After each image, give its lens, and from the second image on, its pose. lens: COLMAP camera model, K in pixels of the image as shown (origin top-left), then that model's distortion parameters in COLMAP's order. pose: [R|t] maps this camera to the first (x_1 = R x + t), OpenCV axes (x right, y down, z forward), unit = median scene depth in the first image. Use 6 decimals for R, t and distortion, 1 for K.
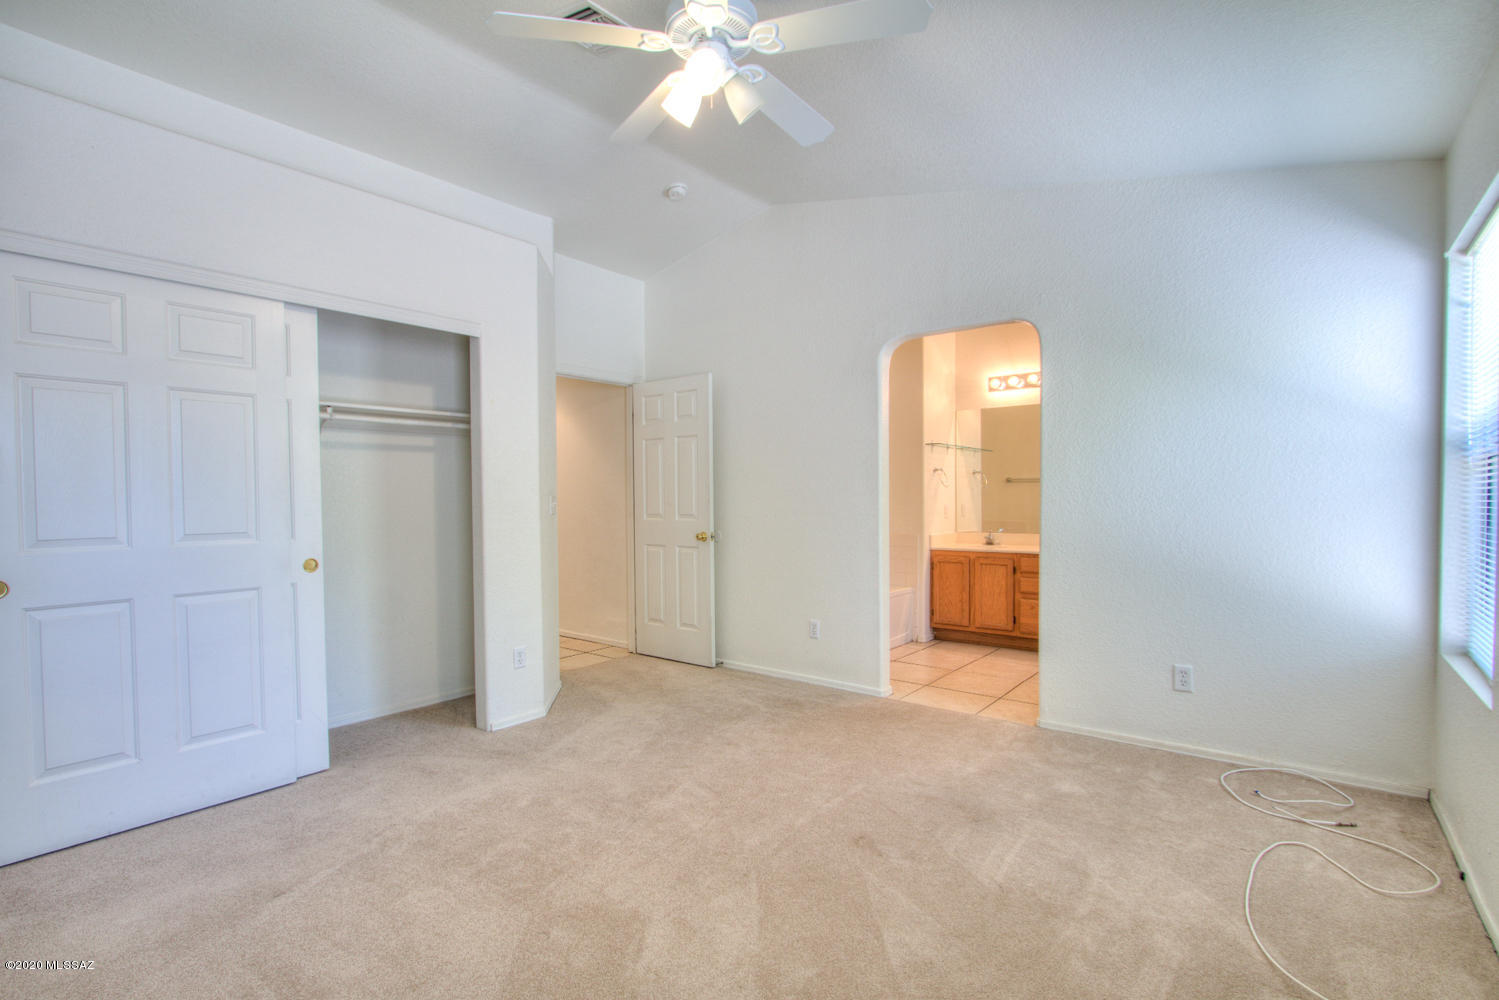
lens RADIAL K [[687.6, 0, 740.2], [0, 687.6, 512.6], [0, 0, 1]] dist [-0.018986, 0.003068]
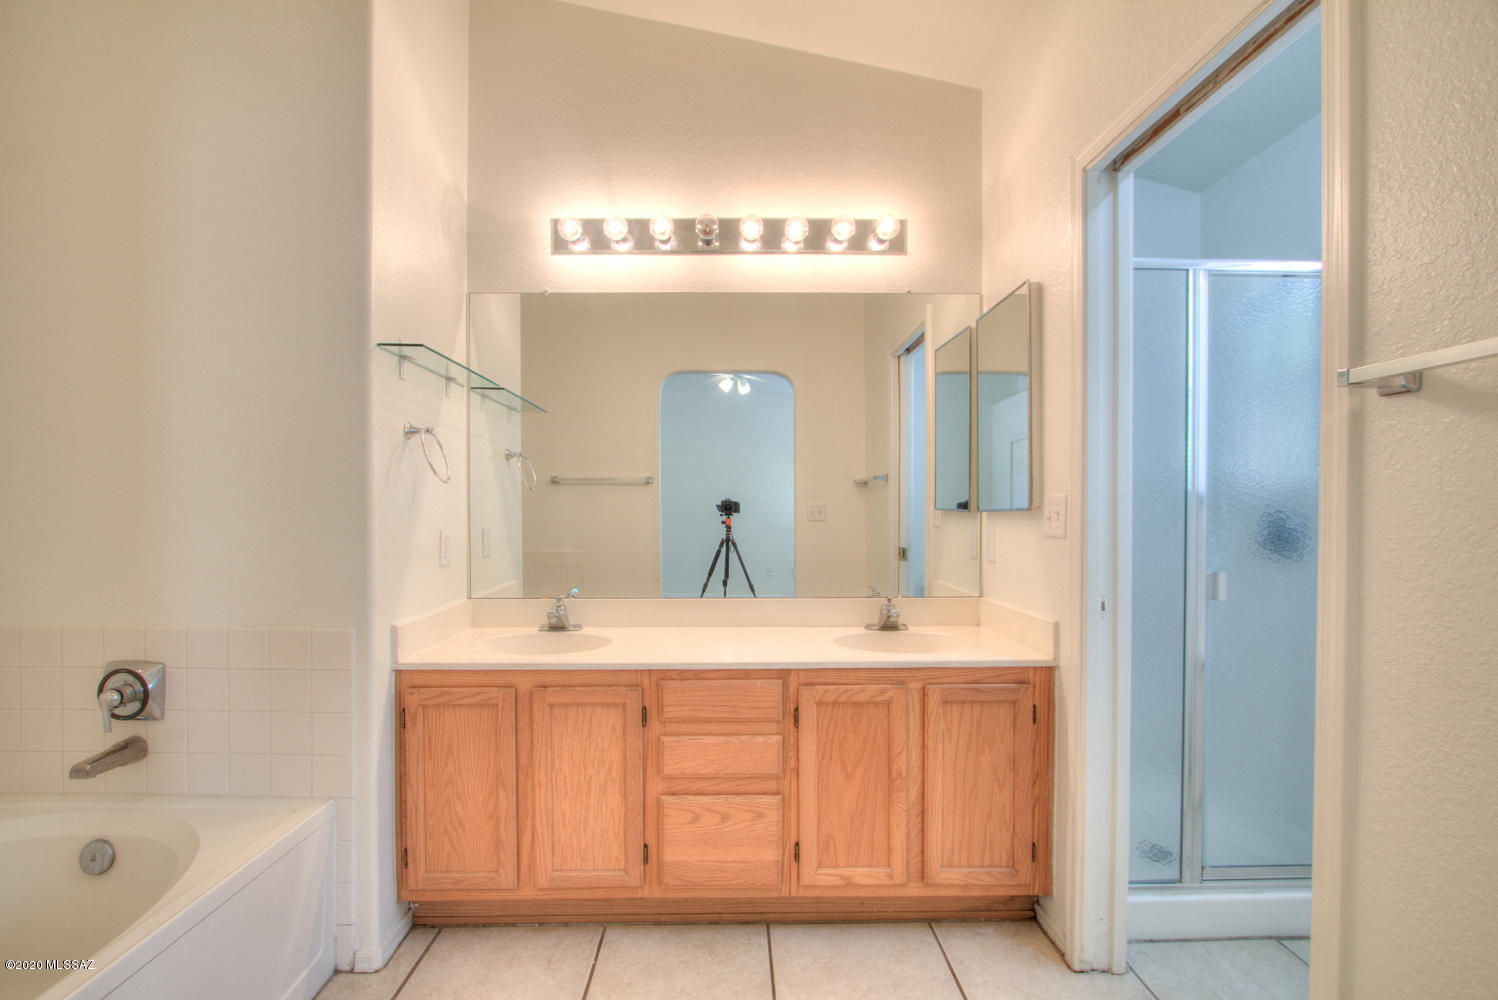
lens RADIAL K [[687.1, 0, 735.4], [0, 687.1, 514.8], [0, 0, 1]] dist [-0.018986, 0.003068]
pose [[0.764922, 0.000099, 0.644123, 0.191790], [0.009129, 0.999898, -0.010995, -0.015399], [-0.644058, 0.014291, 0.764843, 0.646911]]
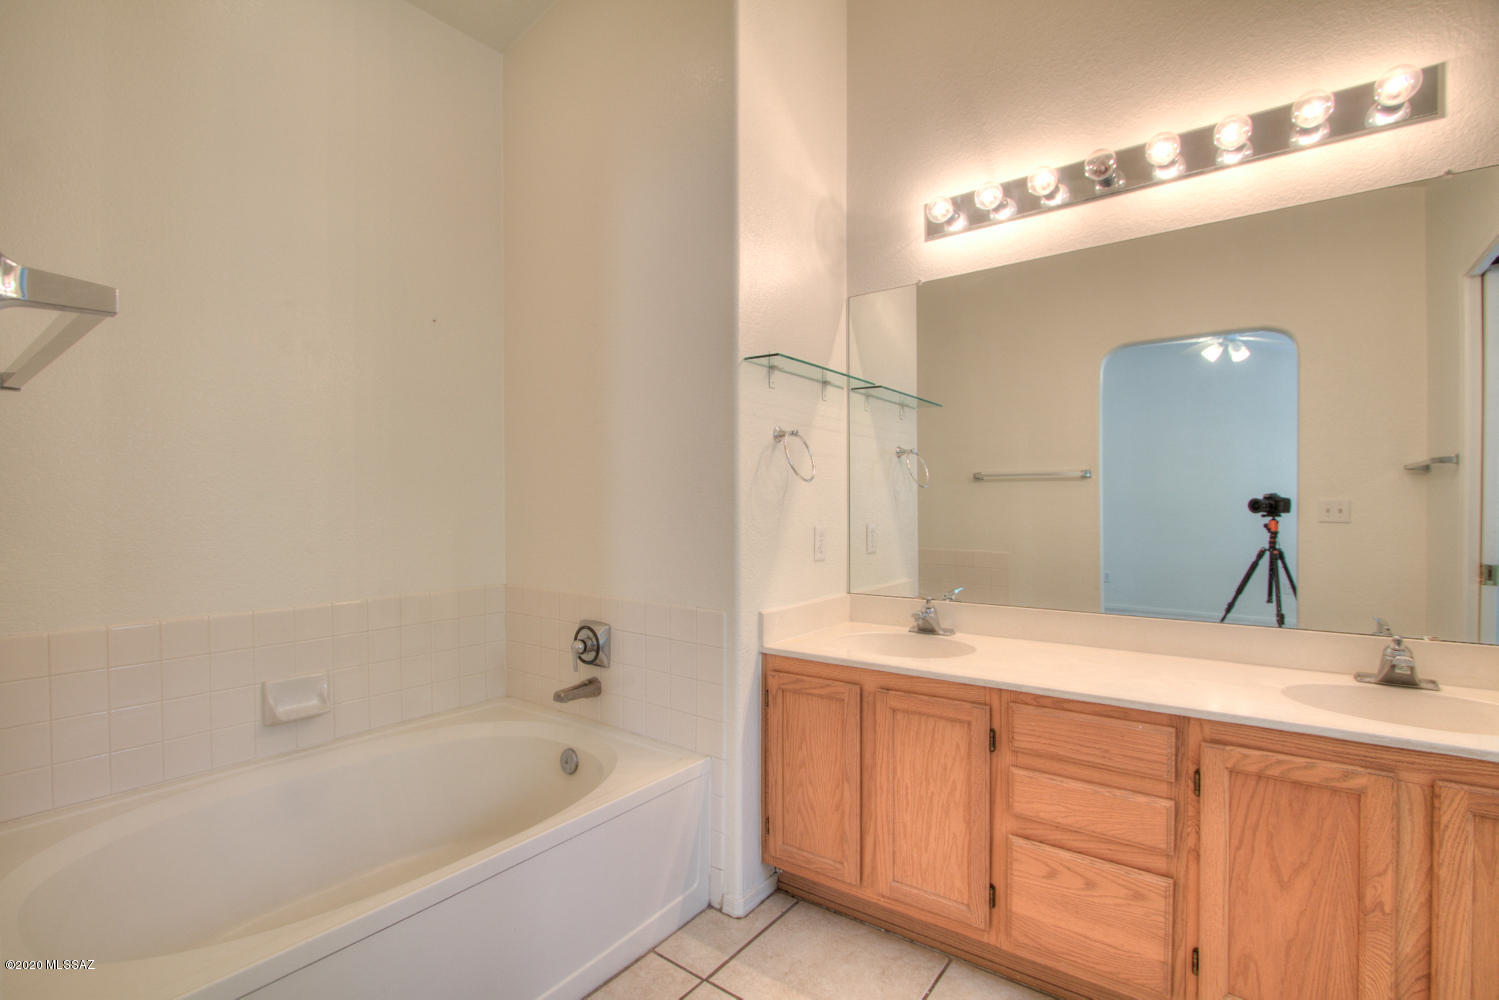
lens RADIAL K [[687.6, 0, 736.8], [0, 687.6, 514.0], [0, 0, 1]] dist [-0.018986, 0.003068]
pose [[0.999414, 0.003969, 0.034000, 0.252300], [-0.003581, 0.999928, -0.011444, -0.015179], [-0.034043, 0.011315, 0.999356, 0.640183]]
